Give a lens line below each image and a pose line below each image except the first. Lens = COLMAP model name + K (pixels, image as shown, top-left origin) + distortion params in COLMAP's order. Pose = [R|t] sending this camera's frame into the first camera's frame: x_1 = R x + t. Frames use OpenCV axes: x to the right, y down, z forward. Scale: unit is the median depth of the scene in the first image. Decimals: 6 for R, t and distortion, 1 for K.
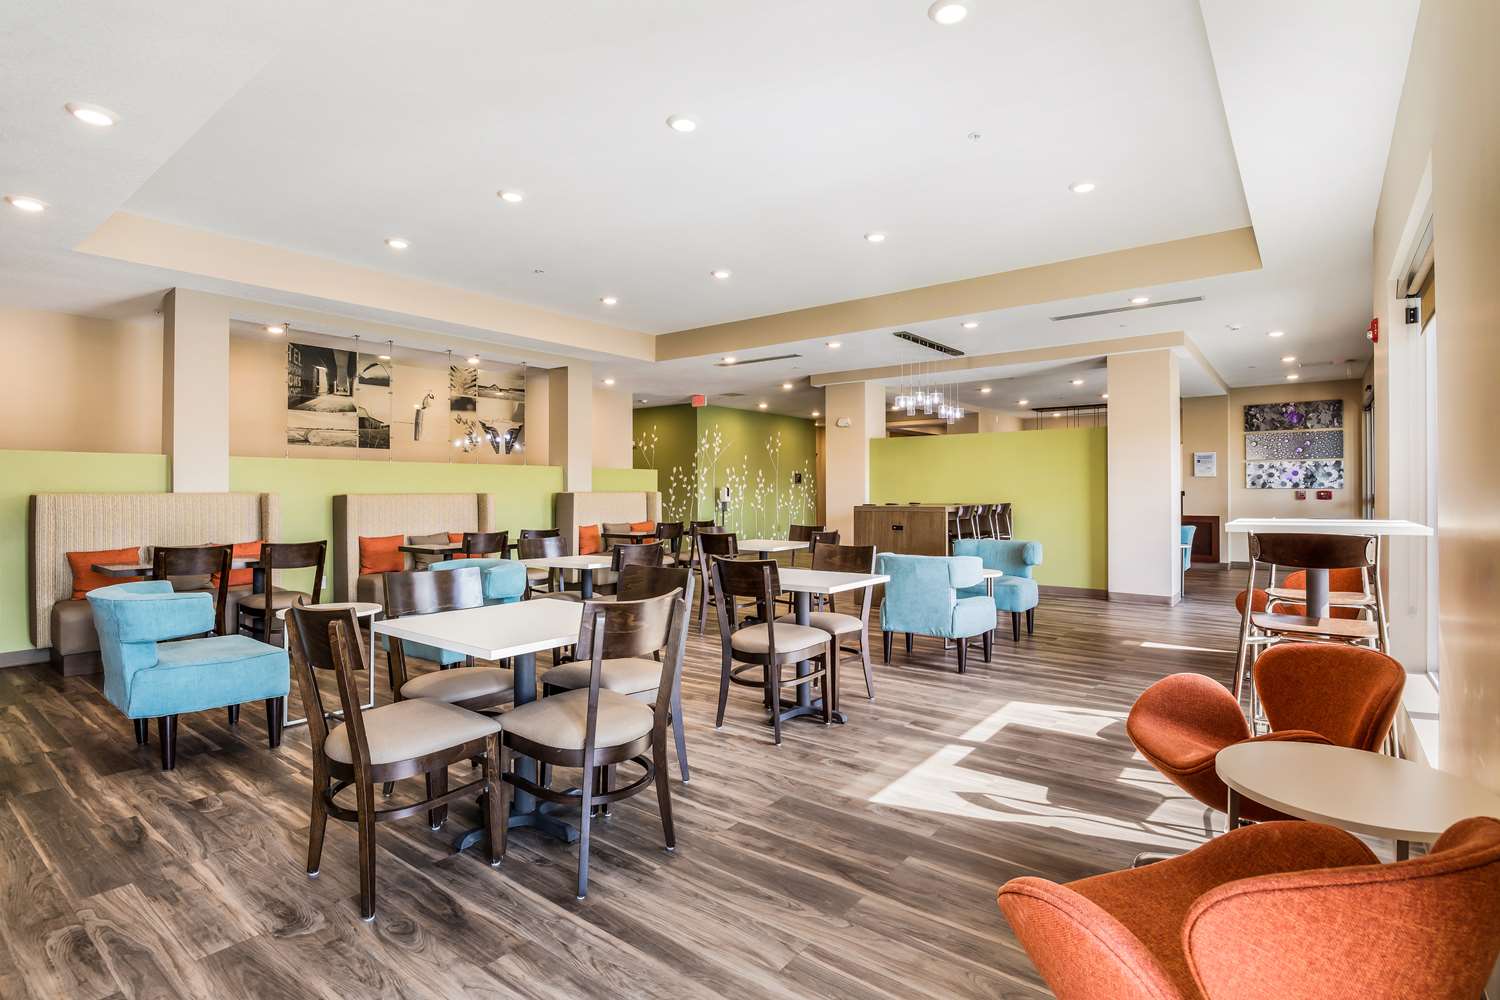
lens RADIAL K [[726.8, 0, 748.2], [0, 726.8, 491.9], [0, 0, 1]] dist [-0.000564, -0.000015]
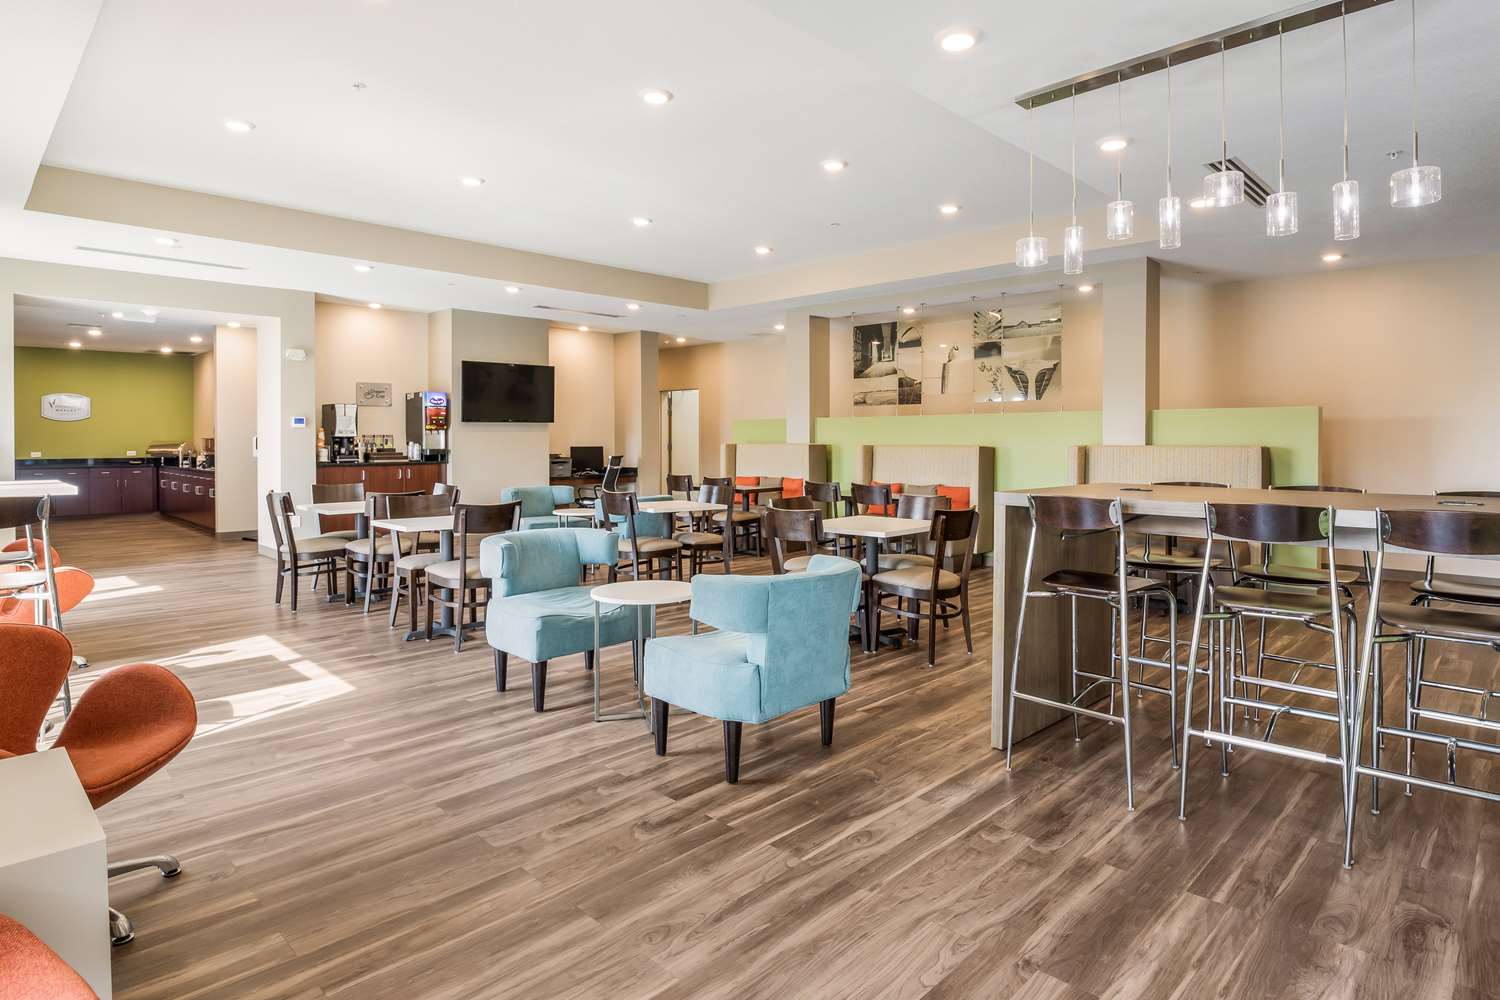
lens RADIAL K [[817.3, 0, 757.9], [0, 817.3, 439.2], [0, 0, 1]] dist [0.001235, -0.000098]
pose [[-0.112611, 0.000011, -0.993639, 0.728721], [-0.004777, 0.999988, 0.000553, -0.006240], [0.993628, 0.004808, -0.112610, 0.885226]]
